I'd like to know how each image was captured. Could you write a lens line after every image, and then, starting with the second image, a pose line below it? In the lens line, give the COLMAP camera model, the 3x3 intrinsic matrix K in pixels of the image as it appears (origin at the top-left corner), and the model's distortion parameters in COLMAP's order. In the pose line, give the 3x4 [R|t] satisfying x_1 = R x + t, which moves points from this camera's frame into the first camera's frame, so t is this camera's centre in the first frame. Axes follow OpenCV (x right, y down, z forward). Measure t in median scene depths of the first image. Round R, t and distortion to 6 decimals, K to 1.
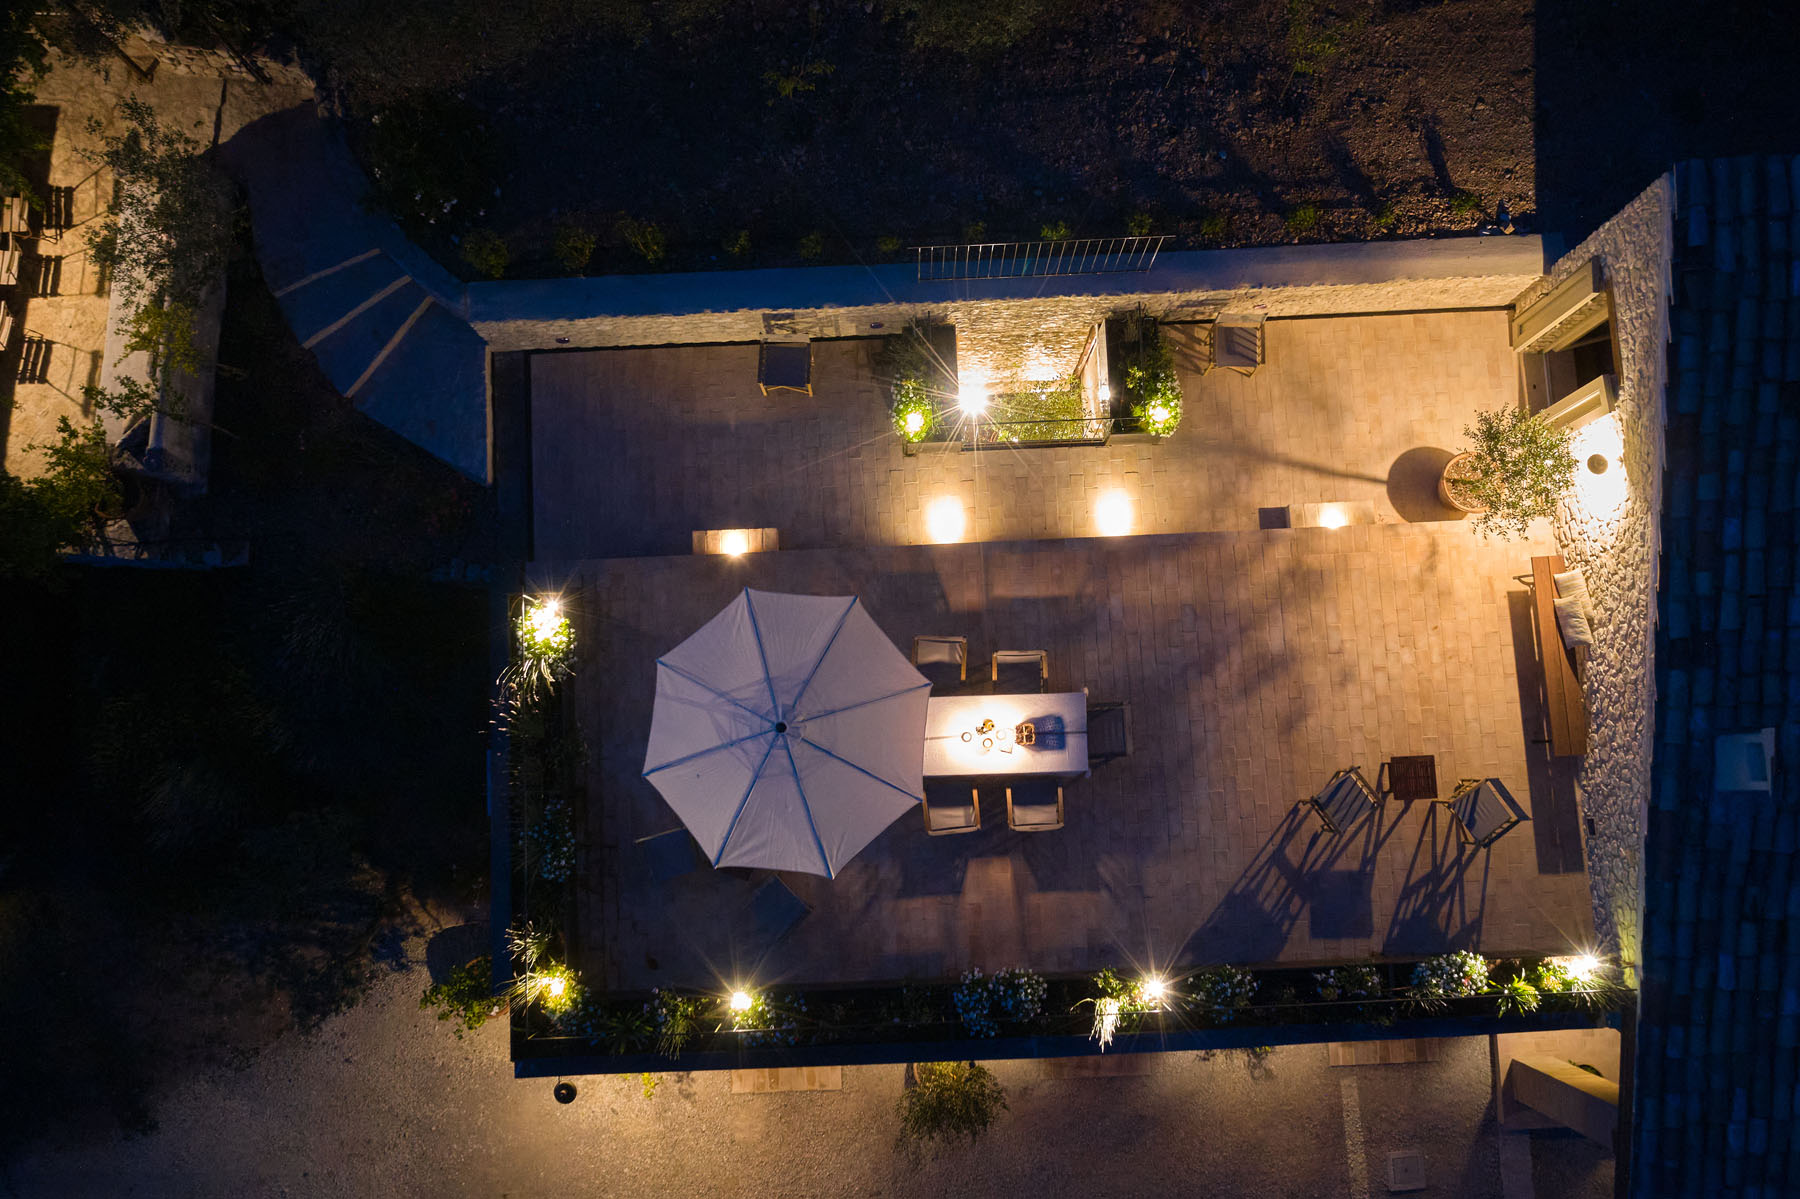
lens RADIAL K [[1407.4, 0, 906.1], [0, 1407.4, 596.9], [0, 0, 1]] dist [-0.008408, -0.000997]
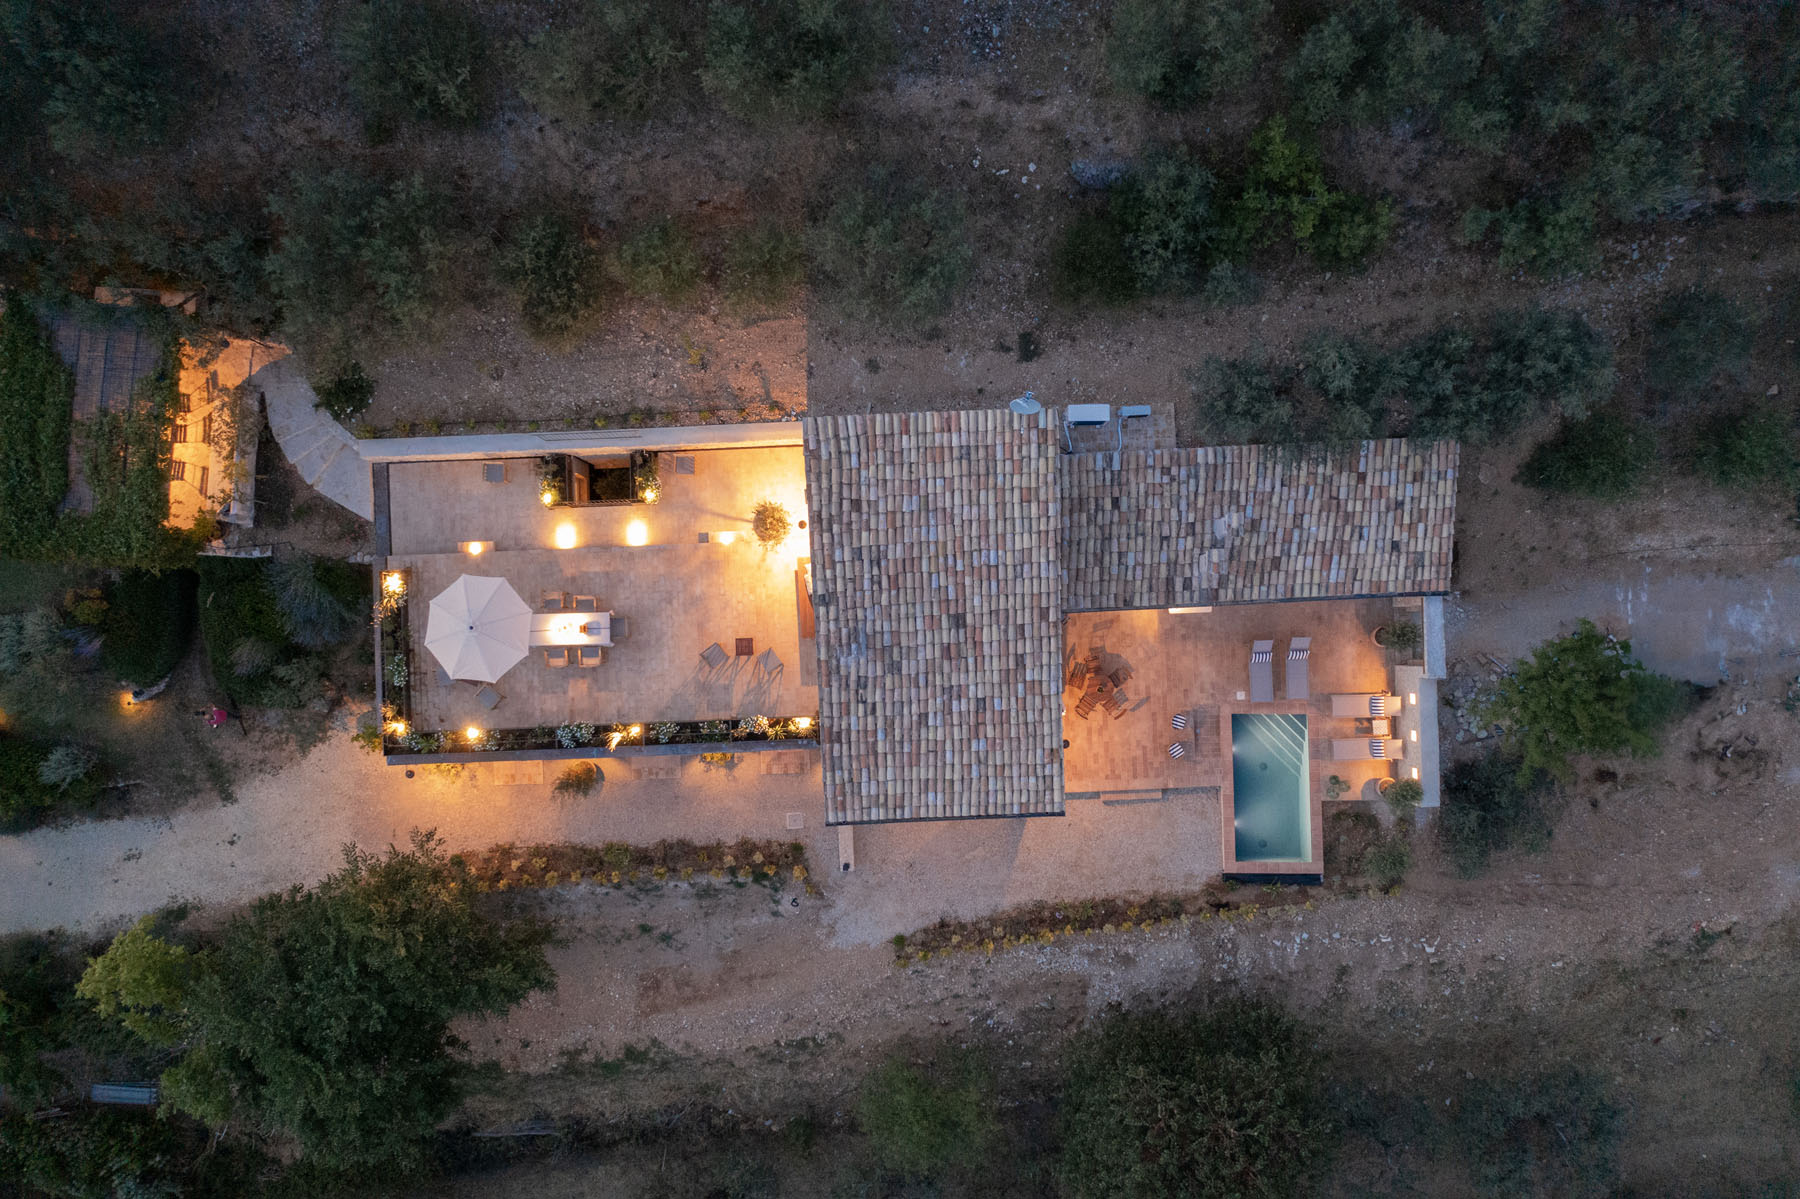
lens RADIAL K [[1407.4, 0, 899.5], [0, 1407.4, 599.2], [0, 0, 1]] dist [-0.008408, -0.000997]
pose [[0.999993, 0.003840, -0.000428, 0.632764], [-0.003780, 0.995144, 0.098356, -0.199434], [0.000804, -0.098354, 0.995151, -1.456627]]
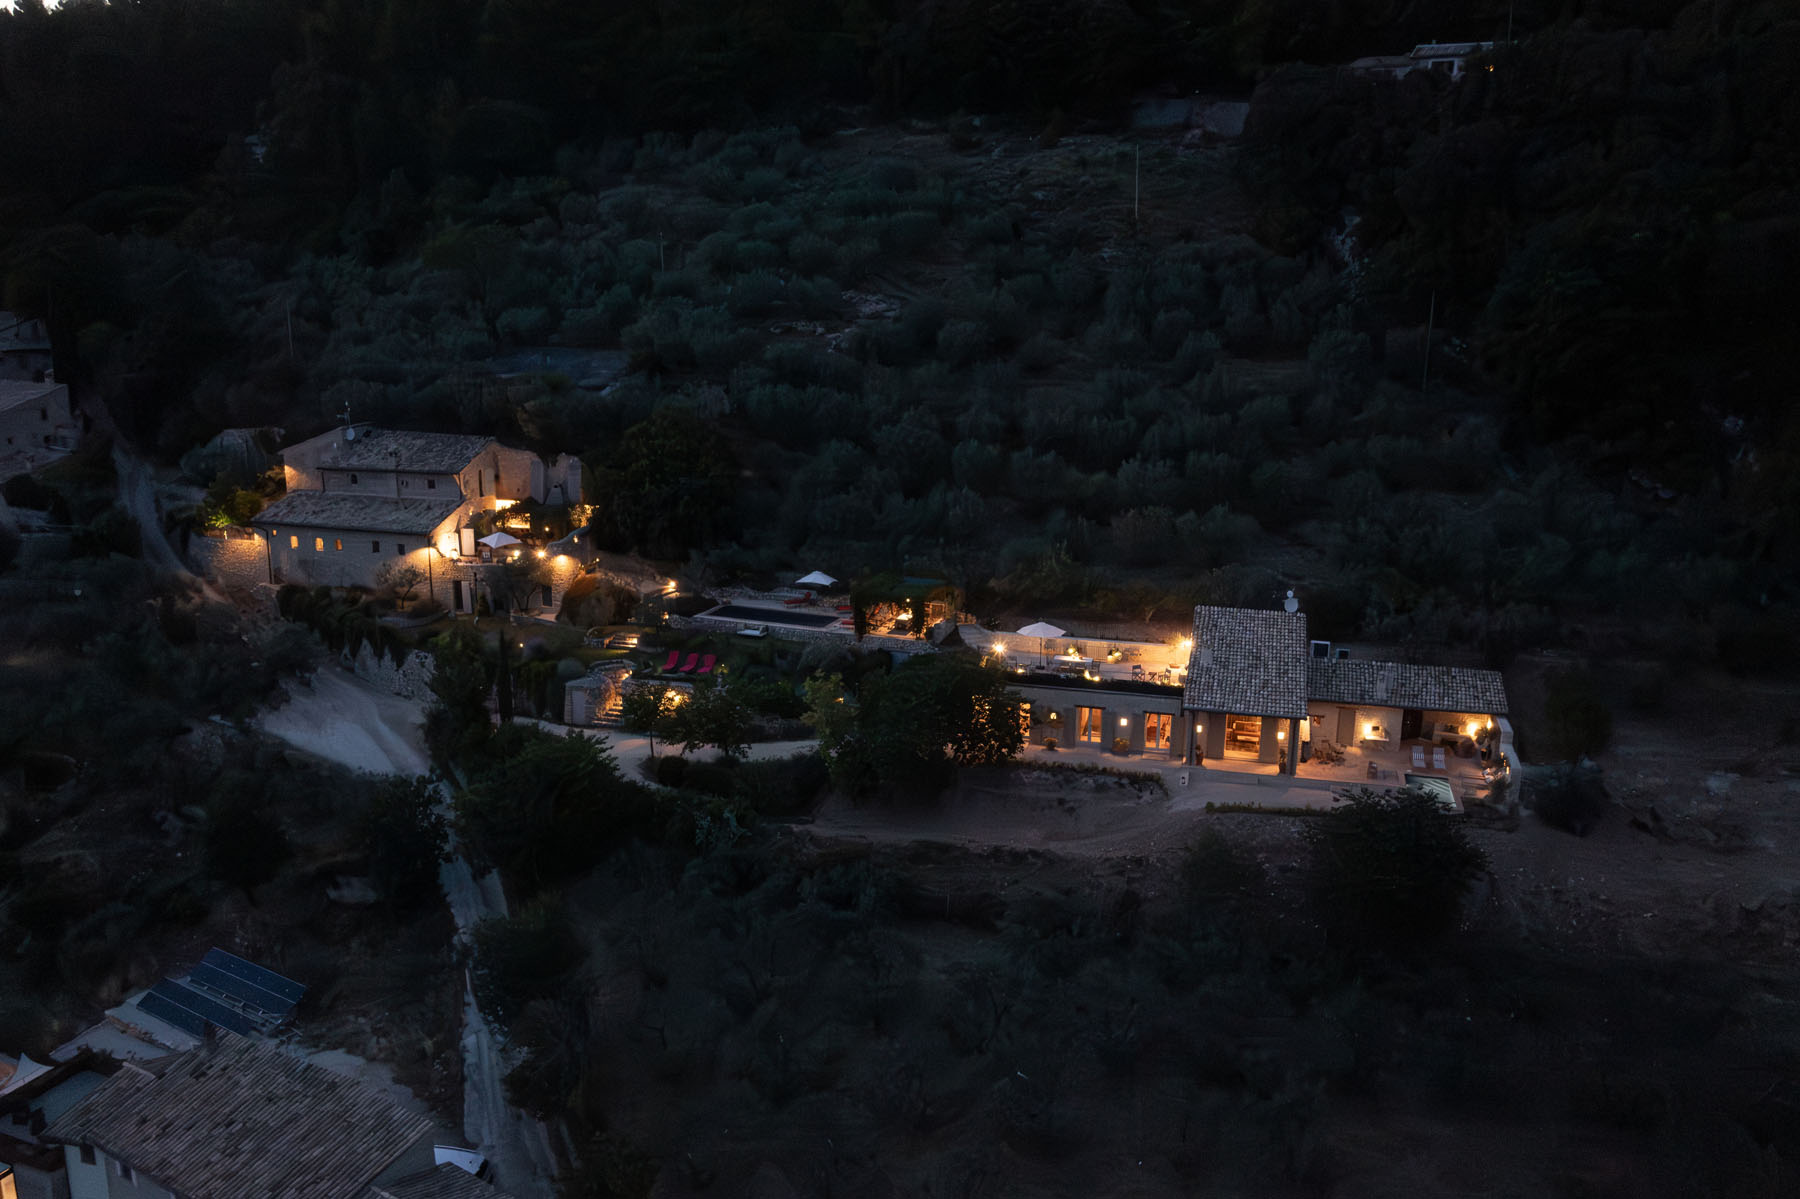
lens RADIAL K [[1407.4, 0, 901.5], [0, 1407.4, 600.0], [0, 0, 1]] dist [-0.008408, -0.000997]
pose [[0.959359, 0.090809, -0.267178, 0.840511], [-0.281904, 0.350935, -0.892959, 5.010782], [0.012674, 0.931986, 0.362272, -1.176802]]
